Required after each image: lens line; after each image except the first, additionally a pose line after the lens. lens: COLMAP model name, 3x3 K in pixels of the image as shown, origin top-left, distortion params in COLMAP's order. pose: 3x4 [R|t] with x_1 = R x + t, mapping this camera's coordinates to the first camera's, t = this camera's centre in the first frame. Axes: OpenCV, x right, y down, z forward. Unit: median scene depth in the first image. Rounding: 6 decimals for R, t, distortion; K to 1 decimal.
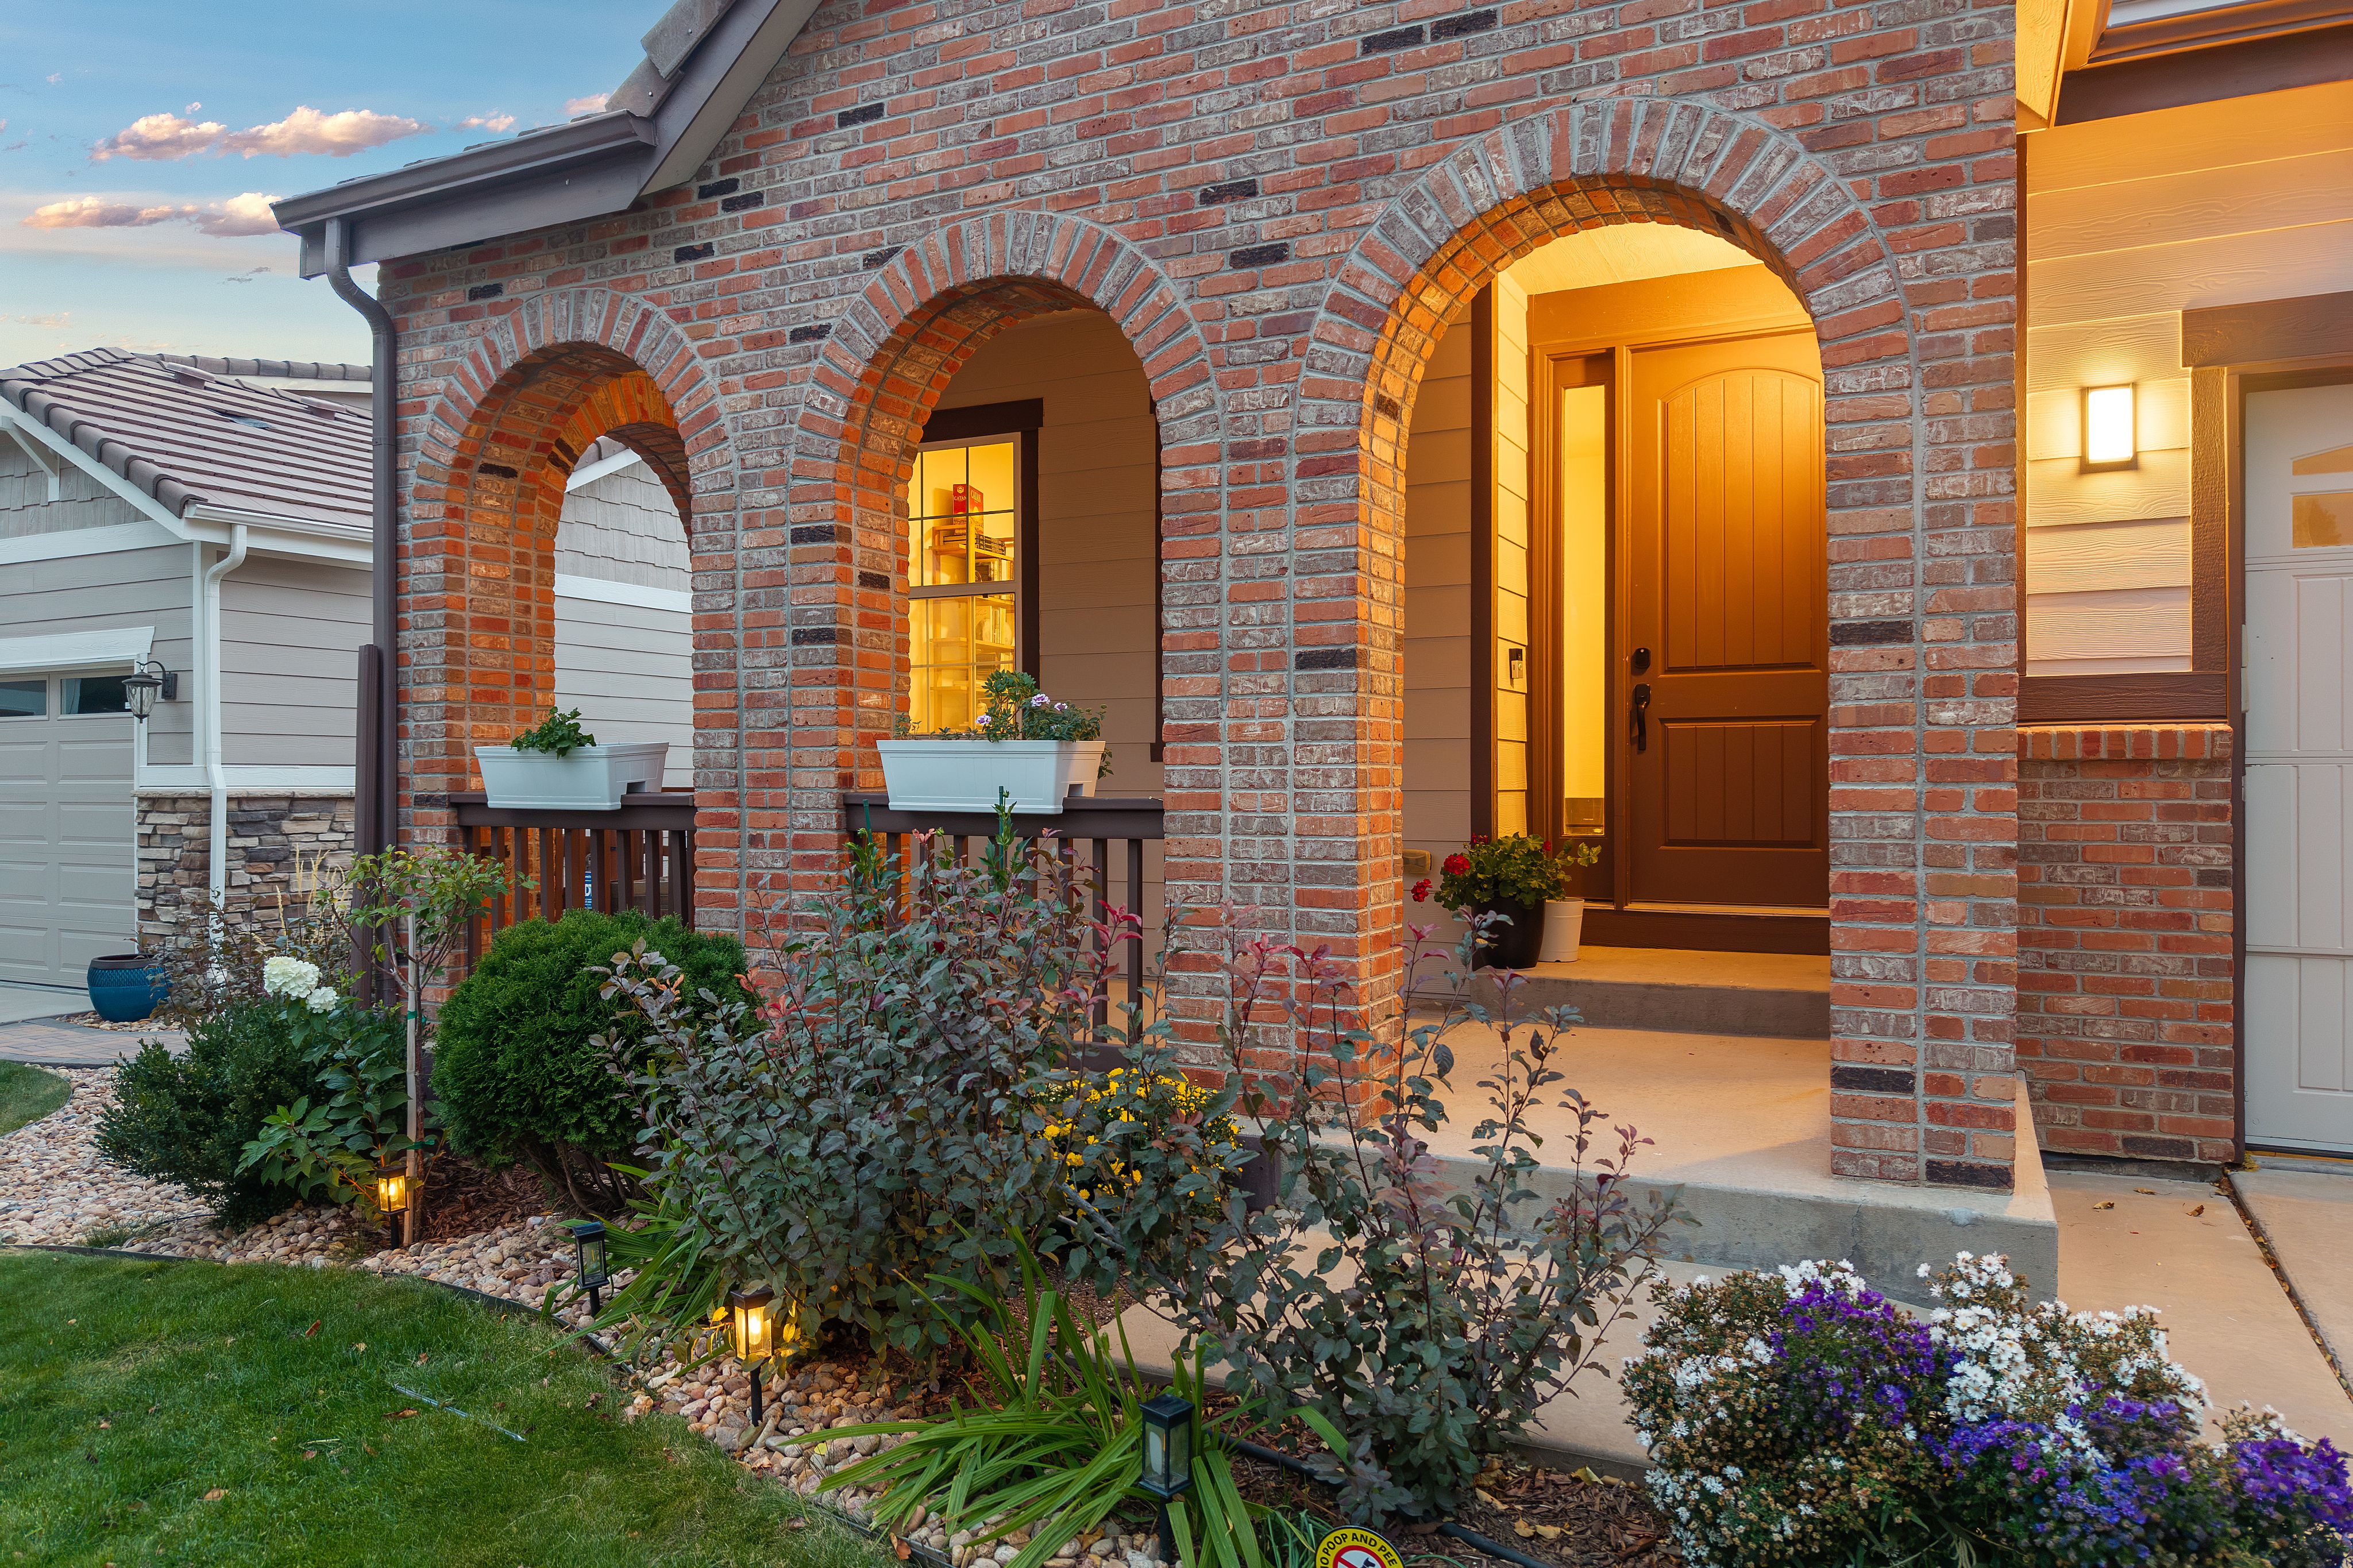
lens RADIAL K [[1648.5, 0, 1140.4], [0, 1648.5, 785.1], [0, 0, 1]] dist [0.065462, -0.093588]
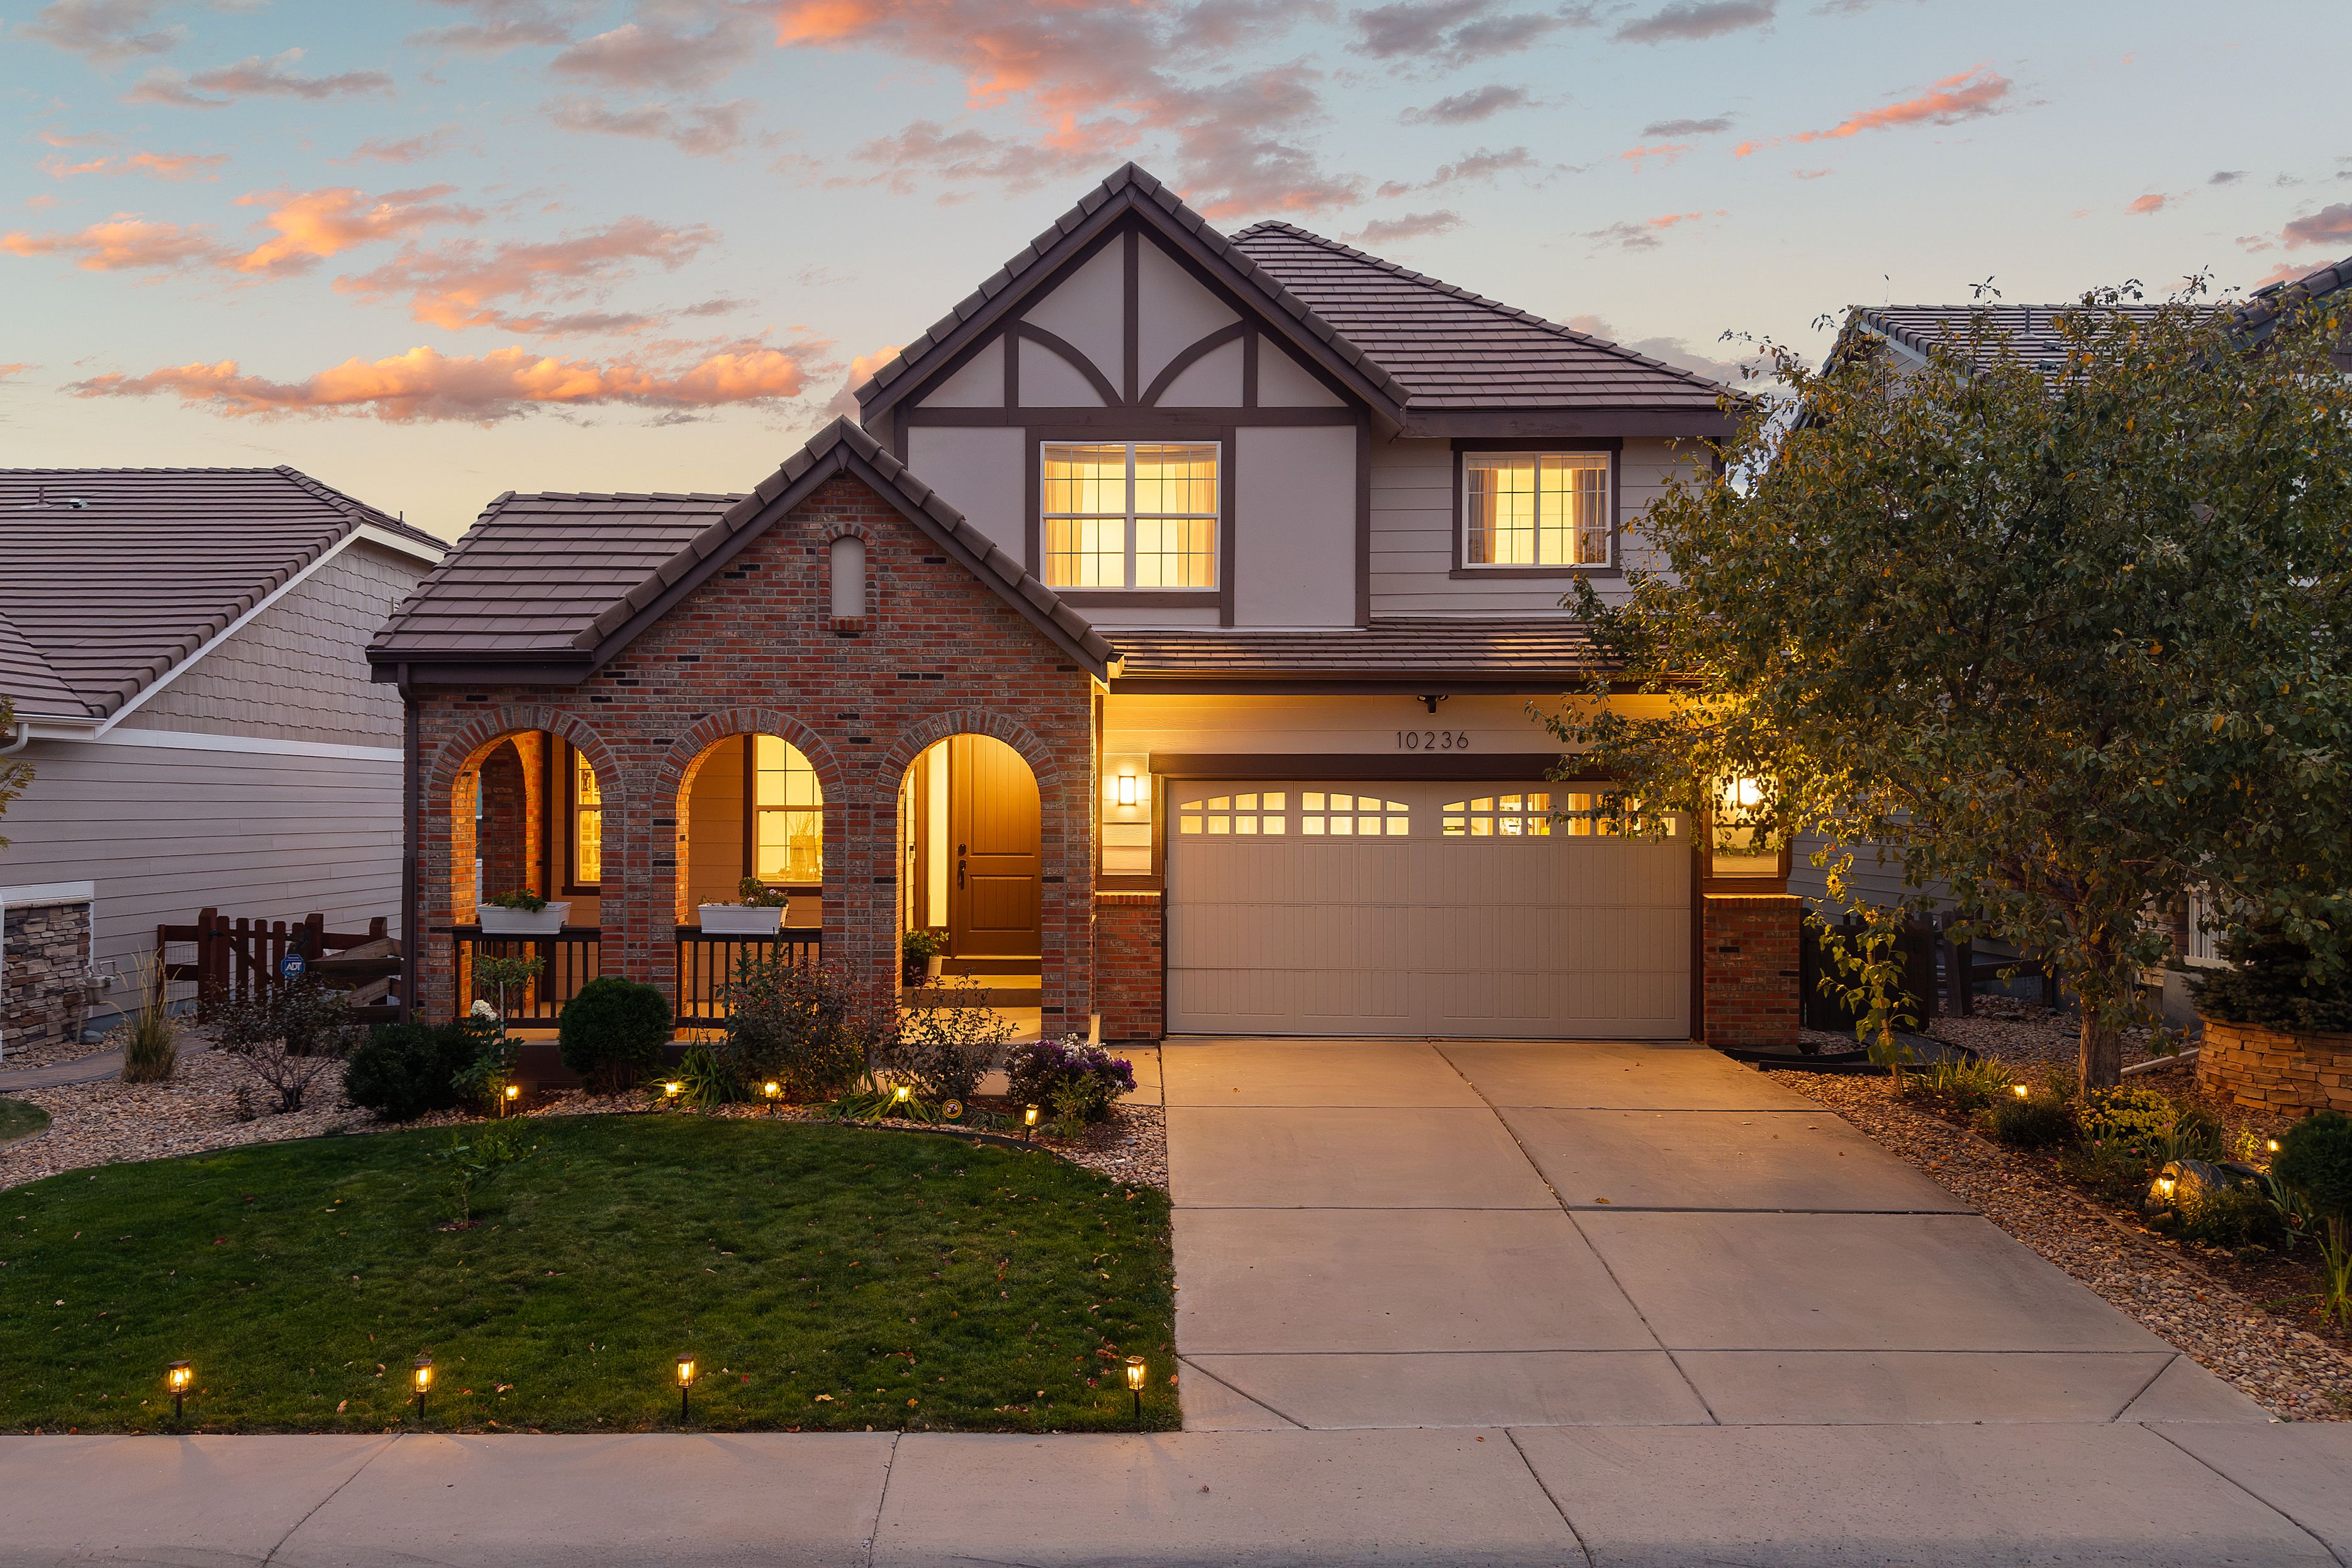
lens RADIAL K [[1647.9, 0, 1139.9], [0, 1647.9, 785.1], [0, 0, 1]] dist [0.065462, -0.093588]
pose [[0.893575, 0.012841, 0.448730, -0.703509], [-0.003265, 0.999750, -0.022108, -0.160225], [-0.448902, 0.018290, 0.893394, -1.607149]]
